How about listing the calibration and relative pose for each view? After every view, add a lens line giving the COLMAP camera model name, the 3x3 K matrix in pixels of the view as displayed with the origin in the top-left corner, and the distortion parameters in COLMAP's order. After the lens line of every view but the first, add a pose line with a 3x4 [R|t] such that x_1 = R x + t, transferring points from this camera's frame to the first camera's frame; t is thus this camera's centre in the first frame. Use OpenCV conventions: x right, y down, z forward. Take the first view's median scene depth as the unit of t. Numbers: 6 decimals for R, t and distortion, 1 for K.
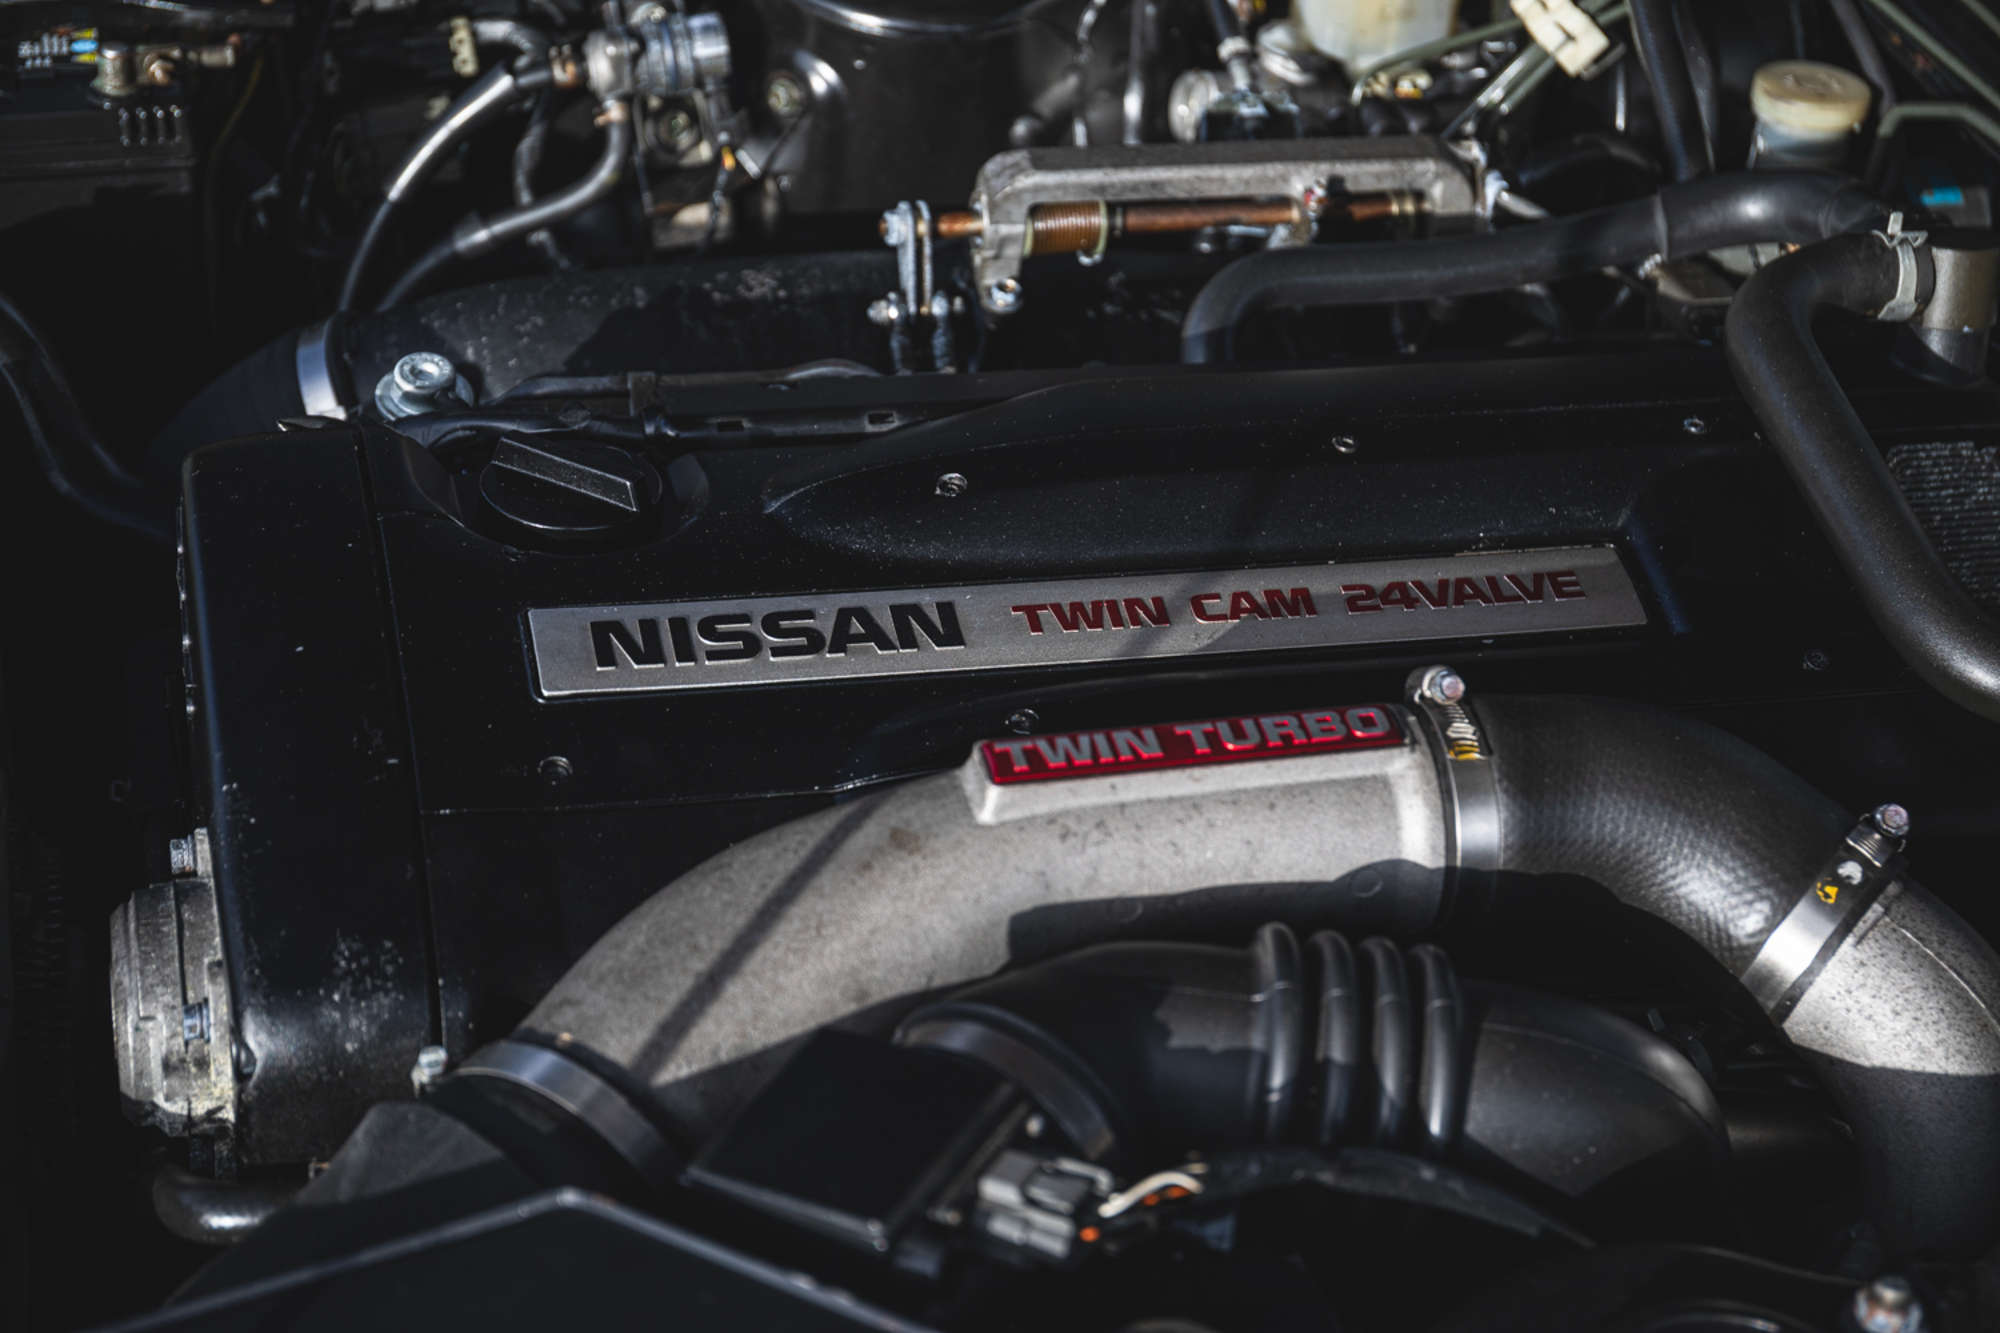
lens RADIAL K [[3629.0, 0, 1000.0], [0, 3629.0, 666.5], [0, 0, 1]] dist [0.119243, -0.019985]
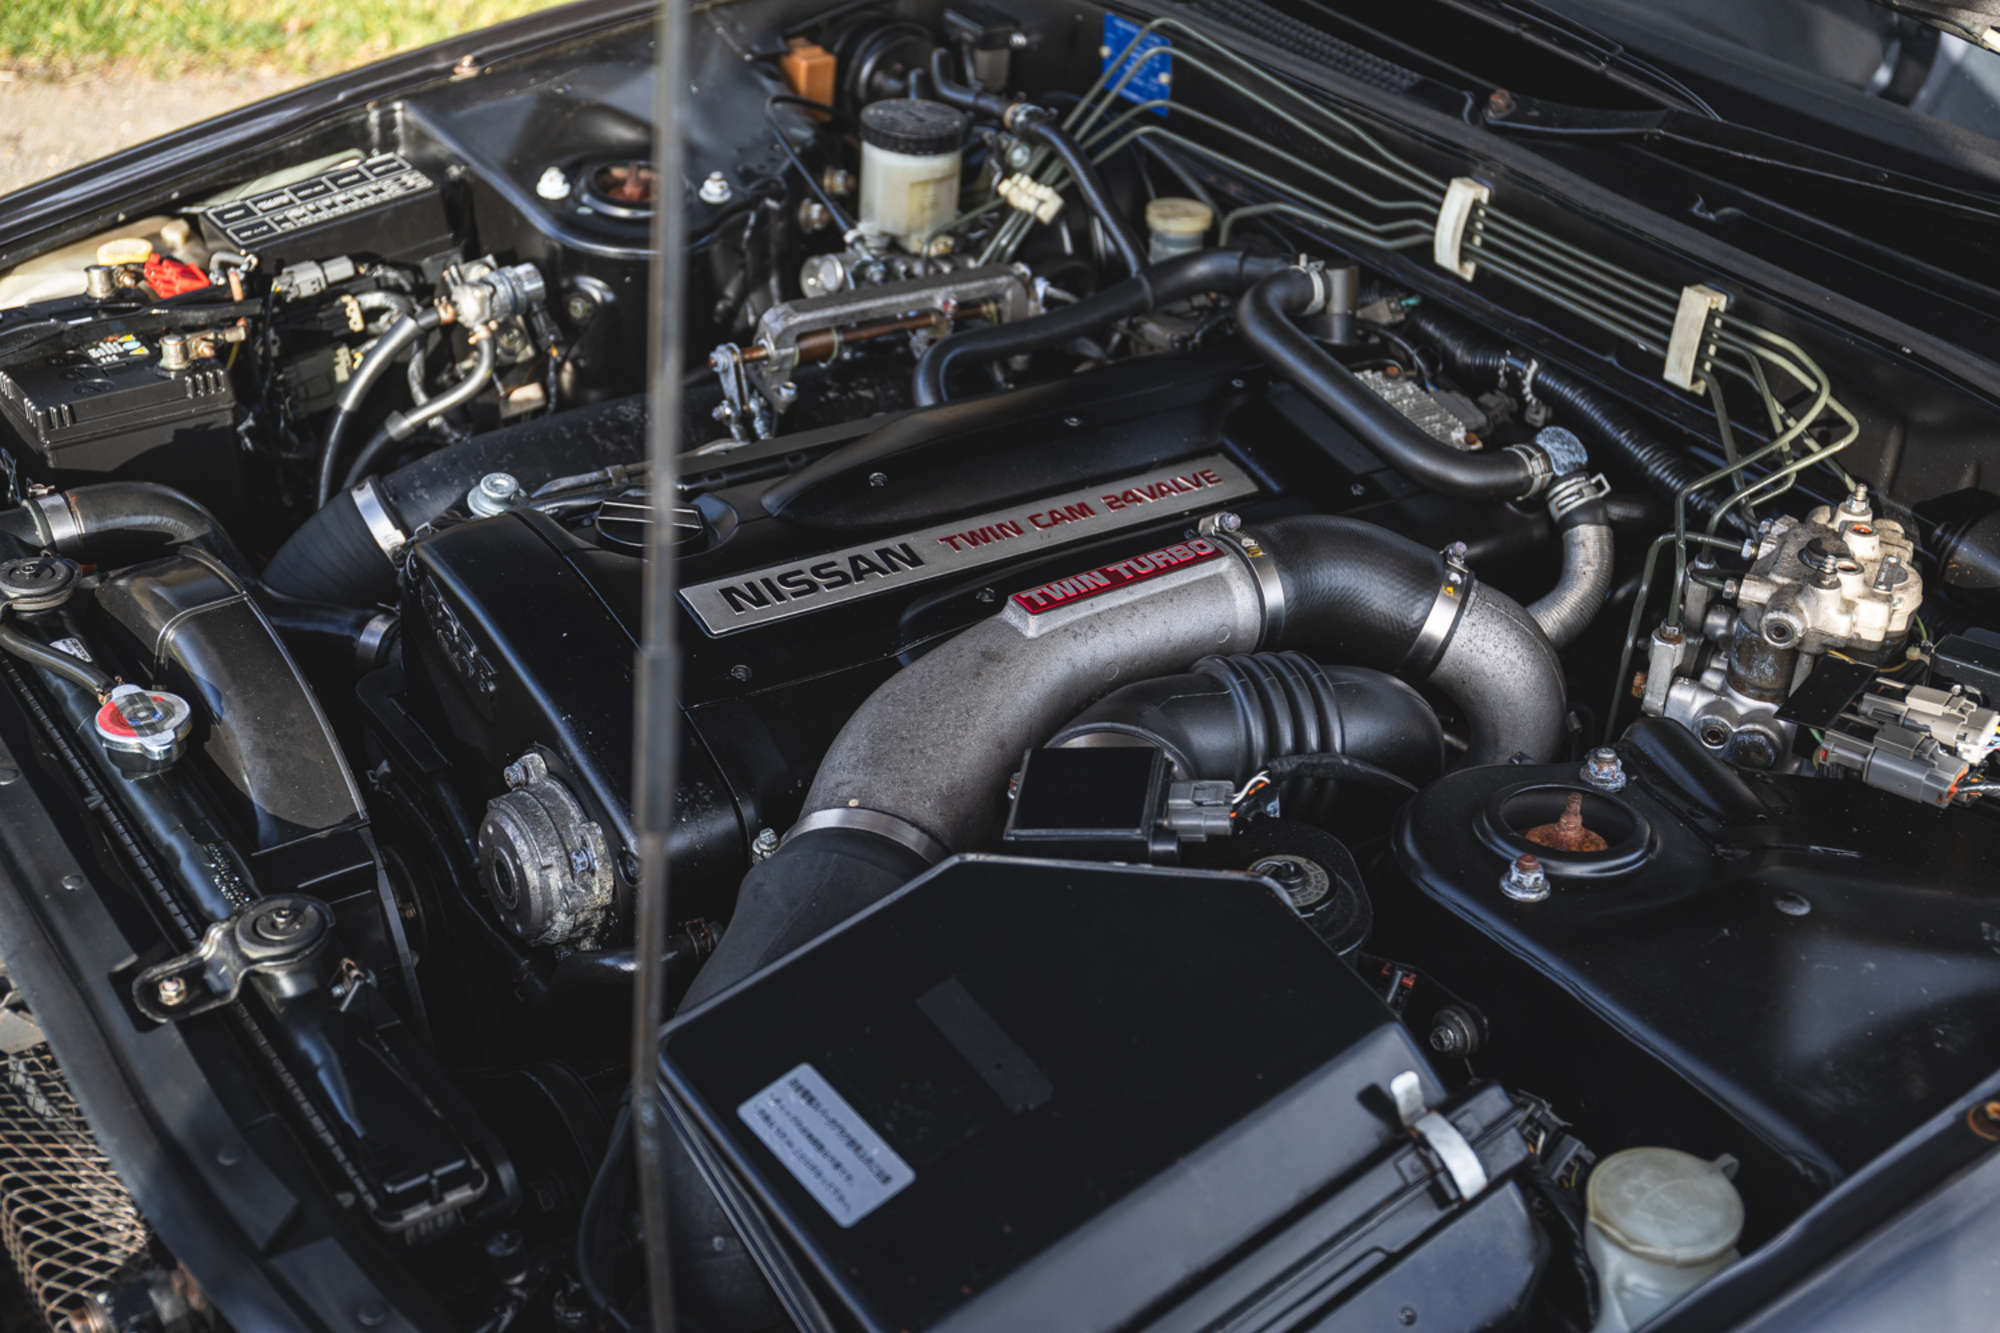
lens RADIAL K [[2406.9, 0, 1000.0], [0, 2406.9, 666.5], [0, 0, 1]] dist [-0.002026, 0.033512]
pose [[0.929151, -0.197836, 0.312312, -0.277358], [0.206943, 0.978344, 0.004068, 0.035679], [-0.306353, 0.060851, 0.949971, -0.060934]]
